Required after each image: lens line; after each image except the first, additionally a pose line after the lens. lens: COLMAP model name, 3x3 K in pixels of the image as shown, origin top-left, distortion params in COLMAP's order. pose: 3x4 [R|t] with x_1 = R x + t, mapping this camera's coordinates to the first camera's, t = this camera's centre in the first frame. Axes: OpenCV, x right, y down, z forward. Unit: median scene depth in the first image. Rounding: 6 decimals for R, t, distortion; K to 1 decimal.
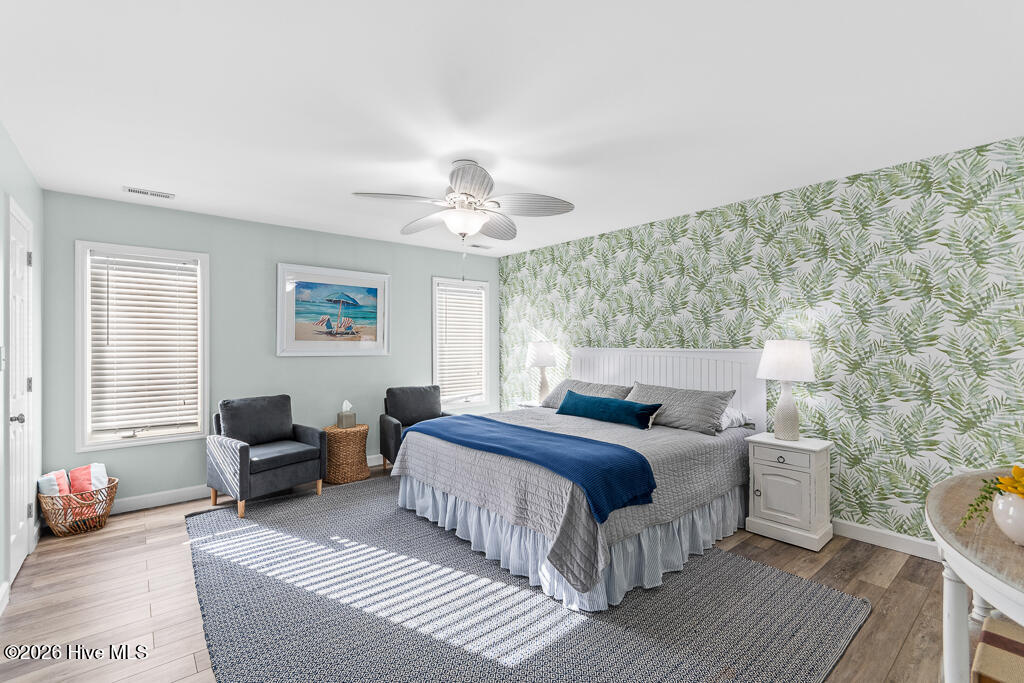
lens RADIAL K [[453.7, 0, 510.7], [0, 453.7, 342.7], [0, 0, 1]] dist [0.001857, 0.001667]
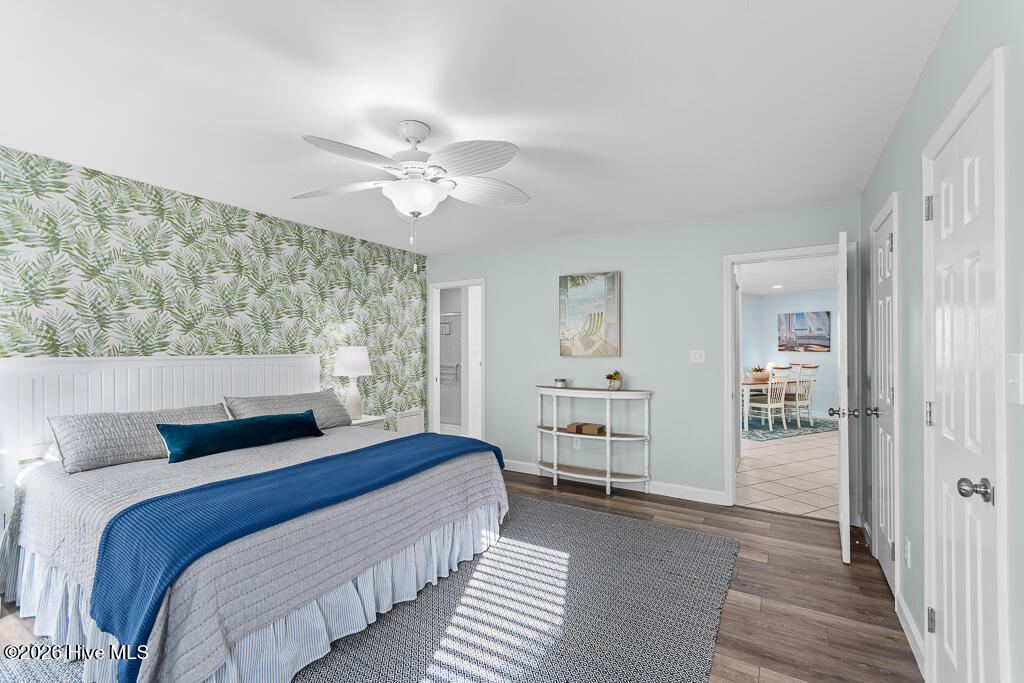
lens RADIAL K [[453.7, 0, 511.1], [0, 453.7, 347.1], [0, 0, 1]] dist [0.001857, 0.001667]
pose [[-0.327428, 0.002584, 0.944873, -0.660018], [-0.000420, 0.999996, -0.002880, -0.000556], [-0.944876, -0.001340, -0.327425, 0.790765]]
